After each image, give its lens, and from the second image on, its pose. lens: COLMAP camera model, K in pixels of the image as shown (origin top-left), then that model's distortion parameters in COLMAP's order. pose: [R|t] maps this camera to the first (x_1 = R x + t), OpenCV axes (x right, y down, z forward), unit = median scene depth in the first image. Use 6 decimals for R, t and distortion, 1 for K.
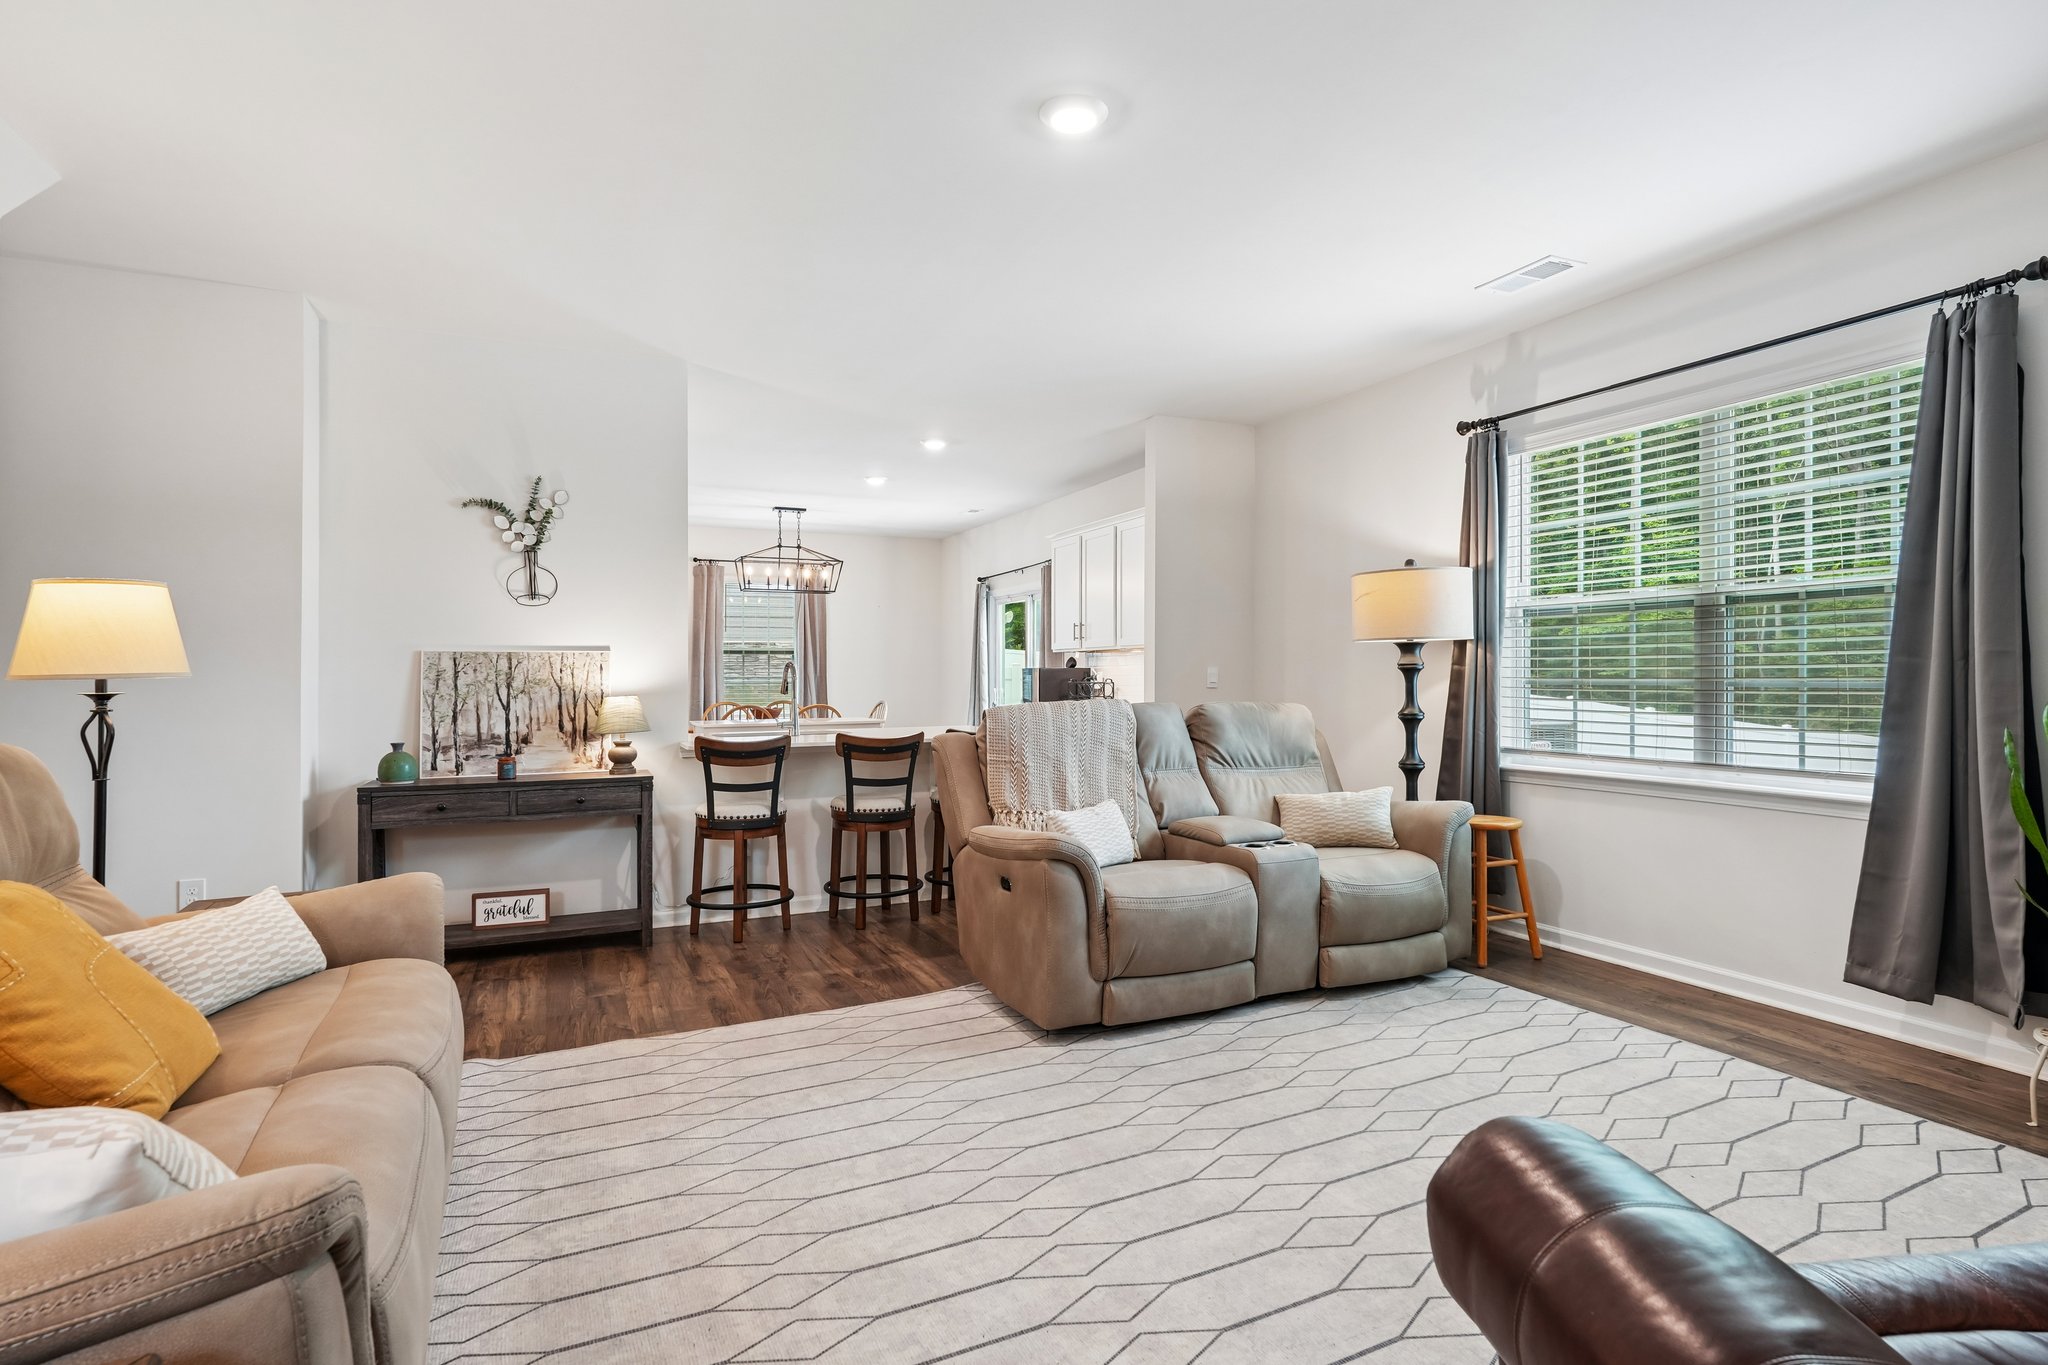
lens RADIAL K [[1012.9, 0, 1030.1], [0, 1012.9, 678.2], [0, 0, 1]] dist [-0.000703, 0.000370]
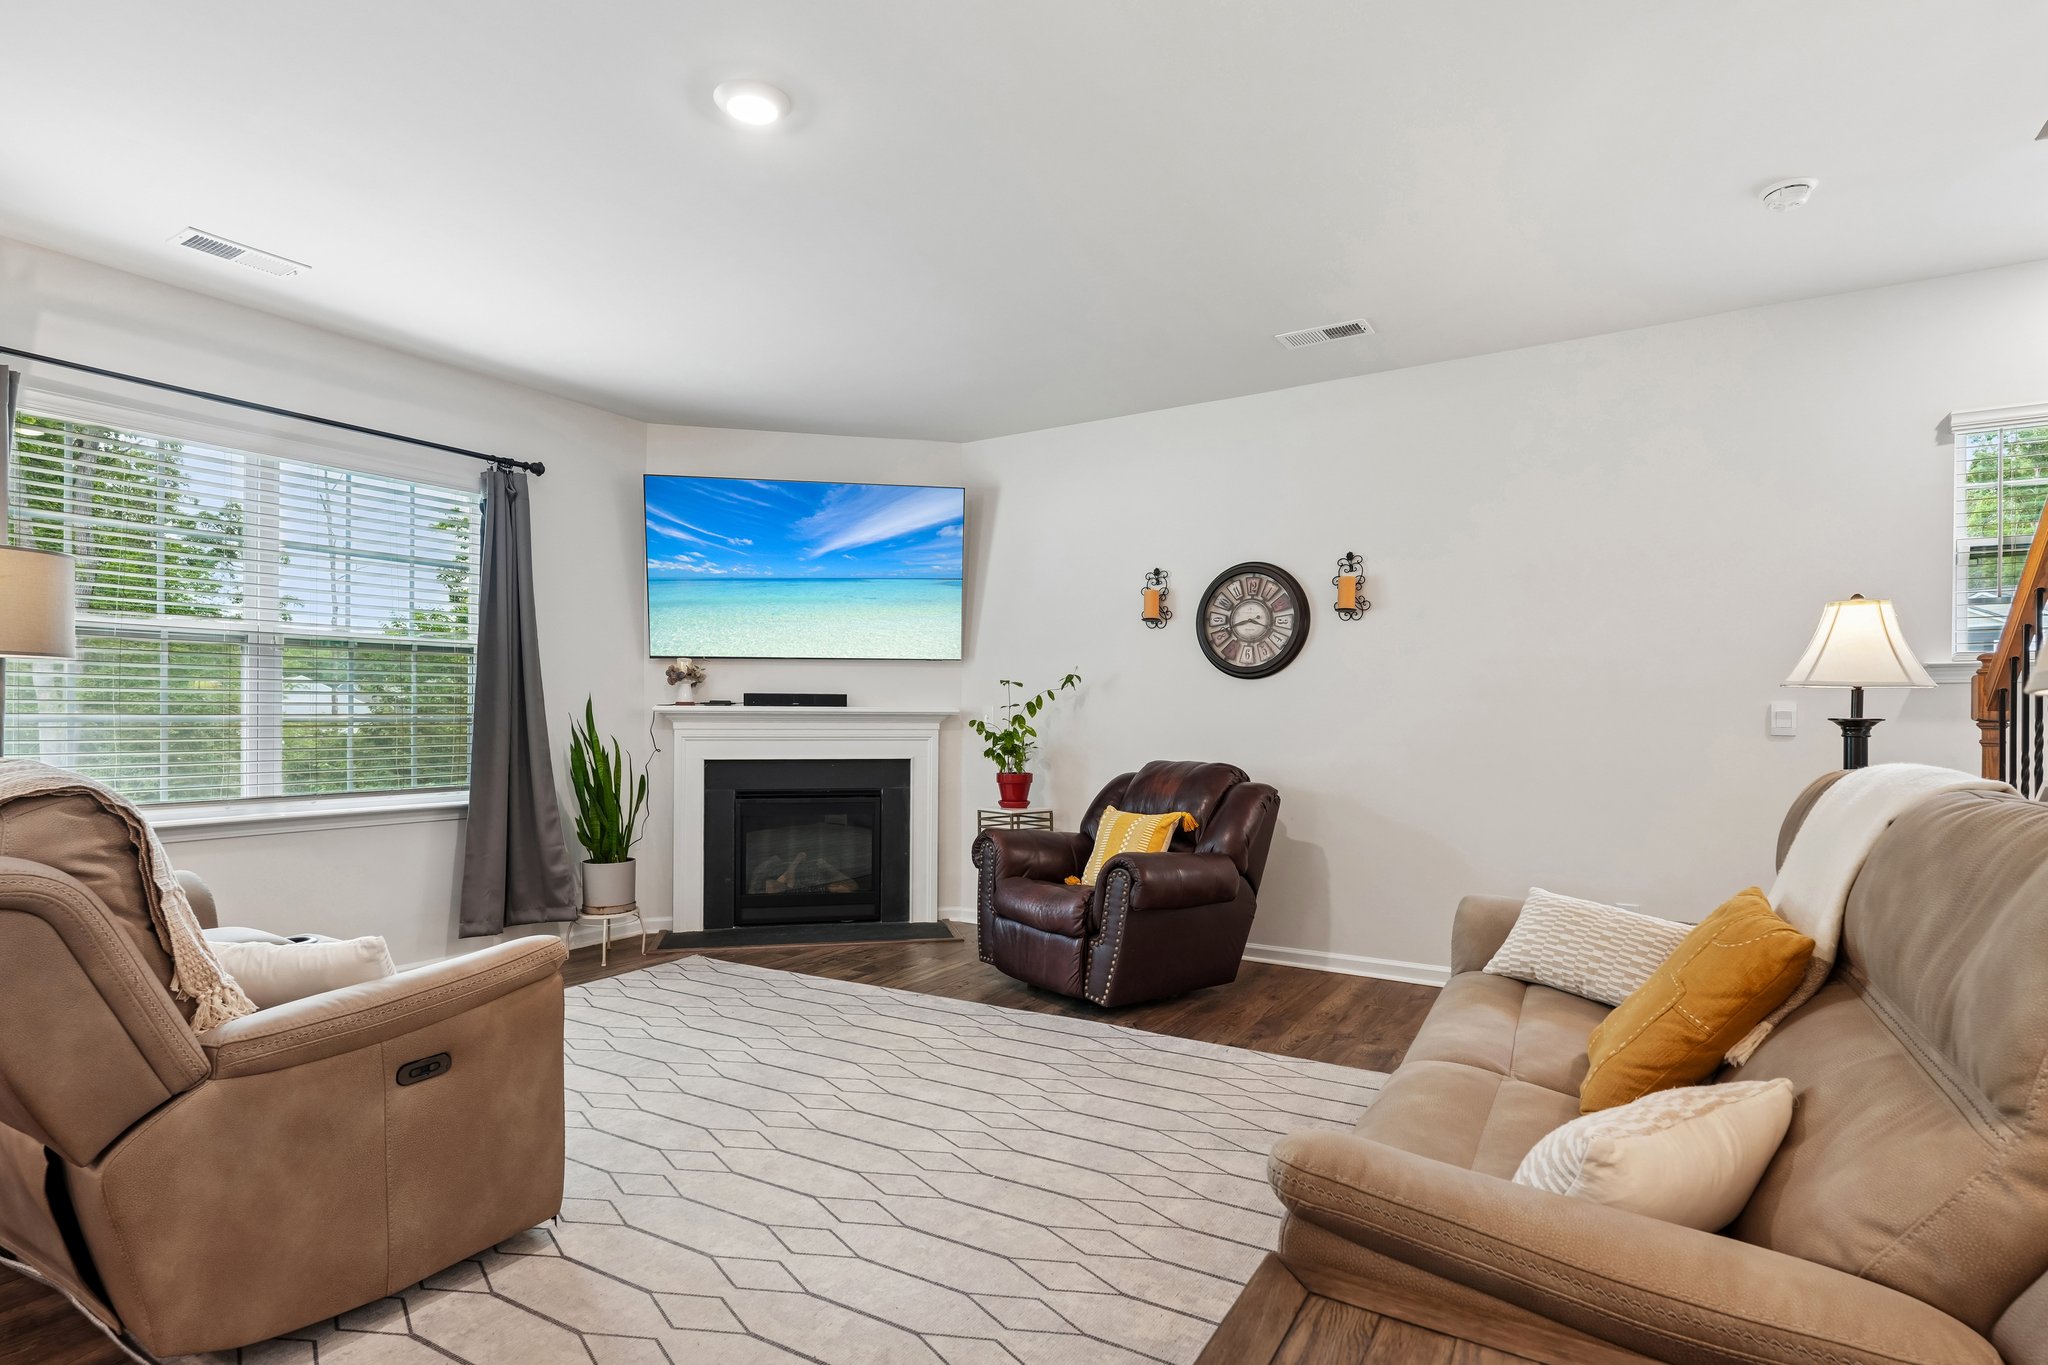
lens RADIAL K [[1012.9, 0, 1023.0], [0, 1012.9, 700.5], [0, 0, 1]] dist [-0.000703, 0.000370]
pose [[-0.546414, 0.016101, 0.837361, -0.524908], [0.001068, 0.999828, -0.018529, 0.004829], [-0.837515, -0.009230, -0.546337, 0.784375]]
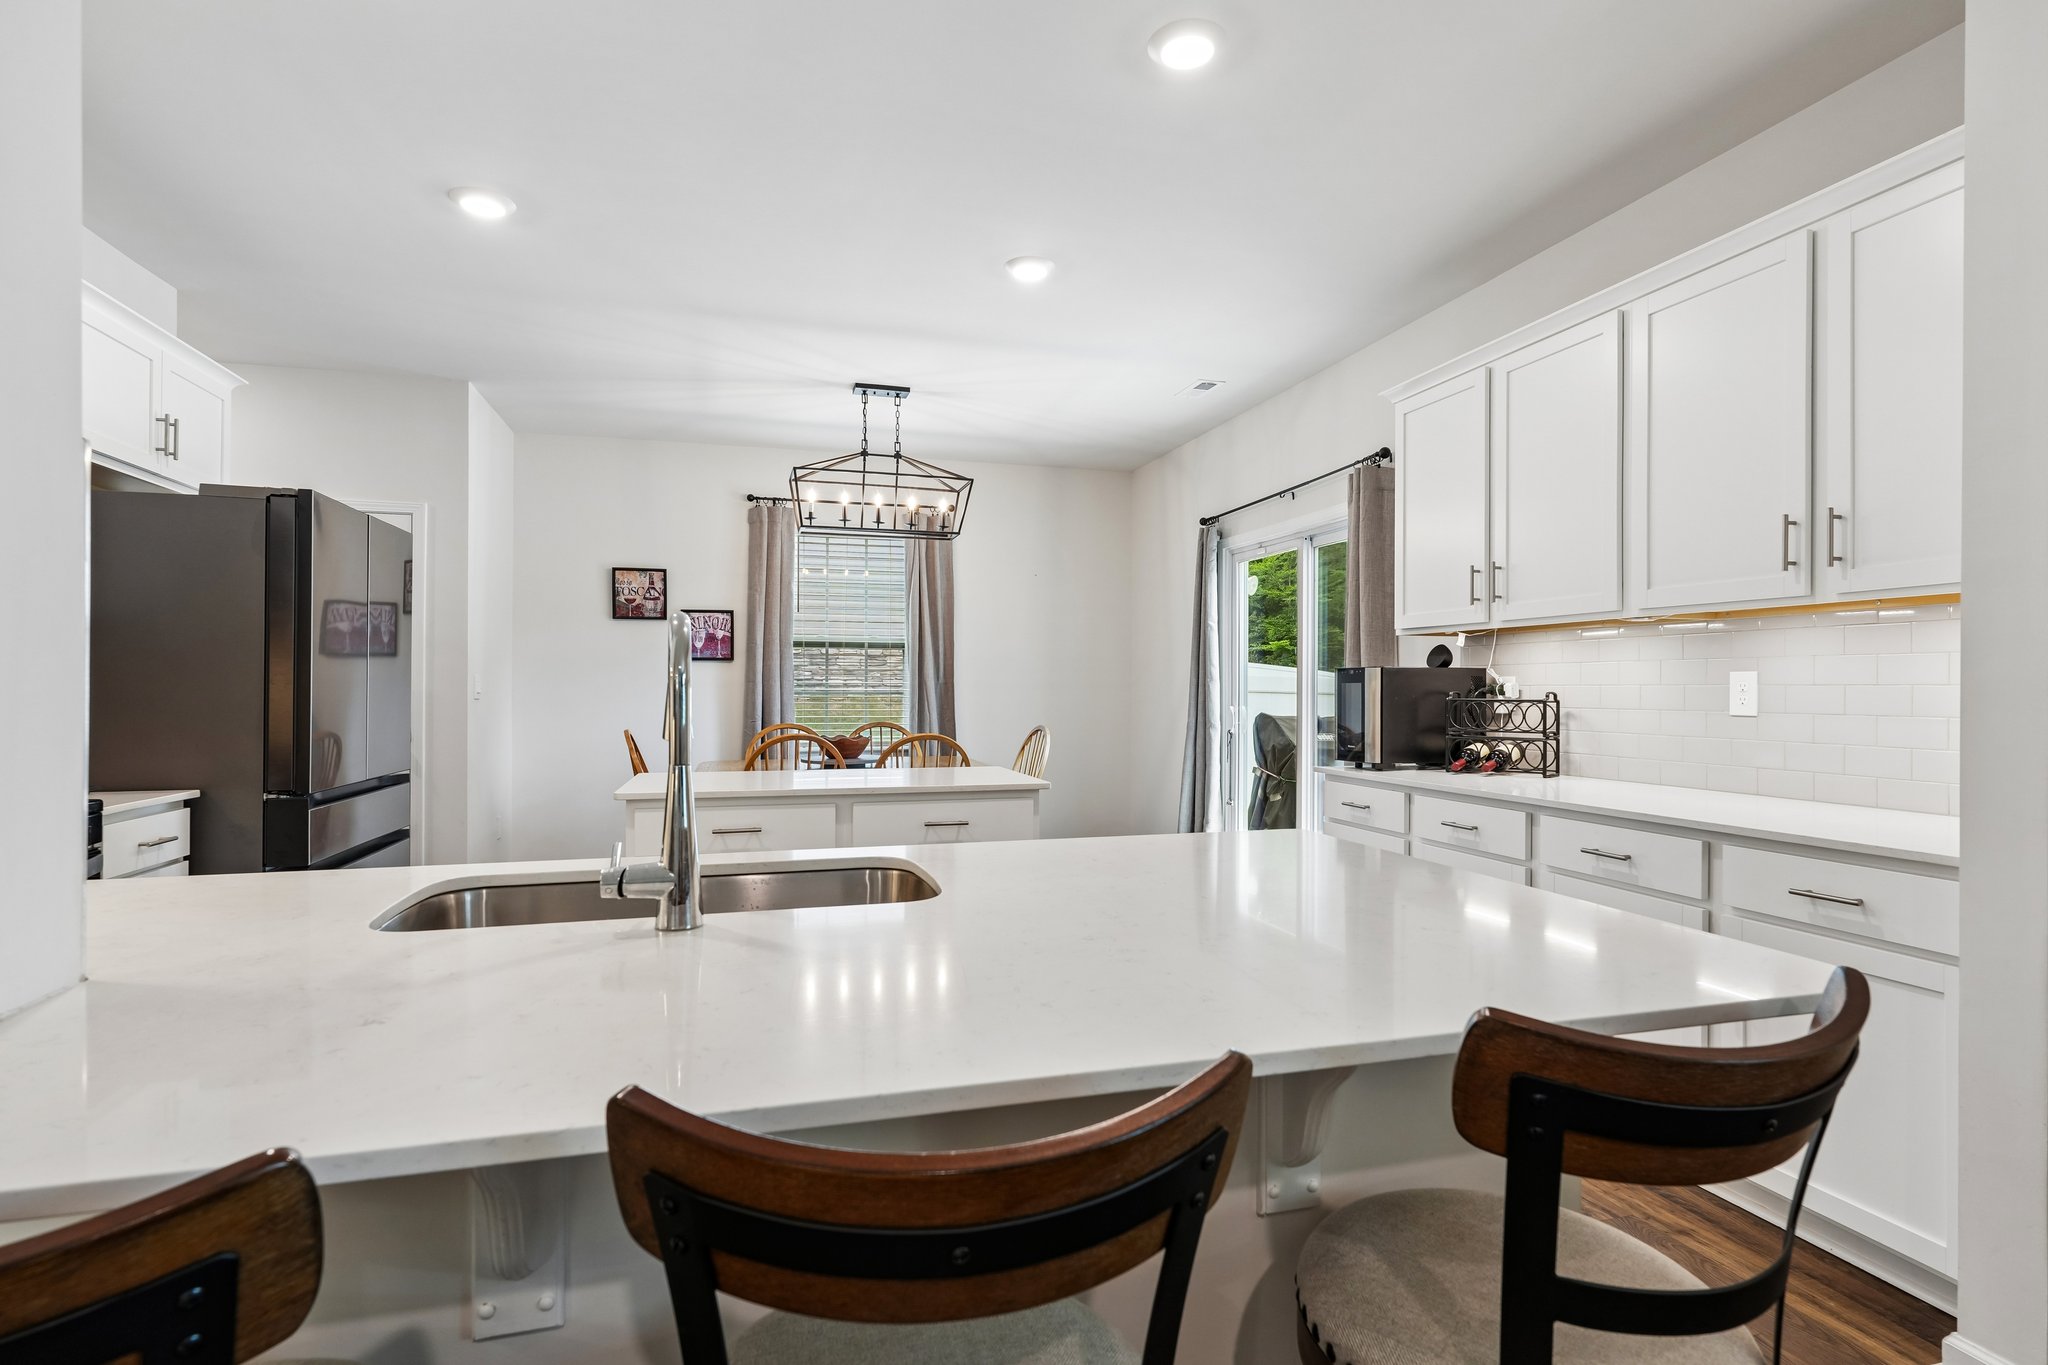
lens RADIAL K [[1012.9, 0, 1039.5], [0, 1012.9, 683.5], [0, 0, 1]] dist [-0.000703, 0.000370]
pose [[0.989793, 0.008147, -0.142276, -0.137374], [-0.008738, 0.999956, -0.003531, 0.000531], [0.142241, 0.004738, 0.989821, 0.914451]]
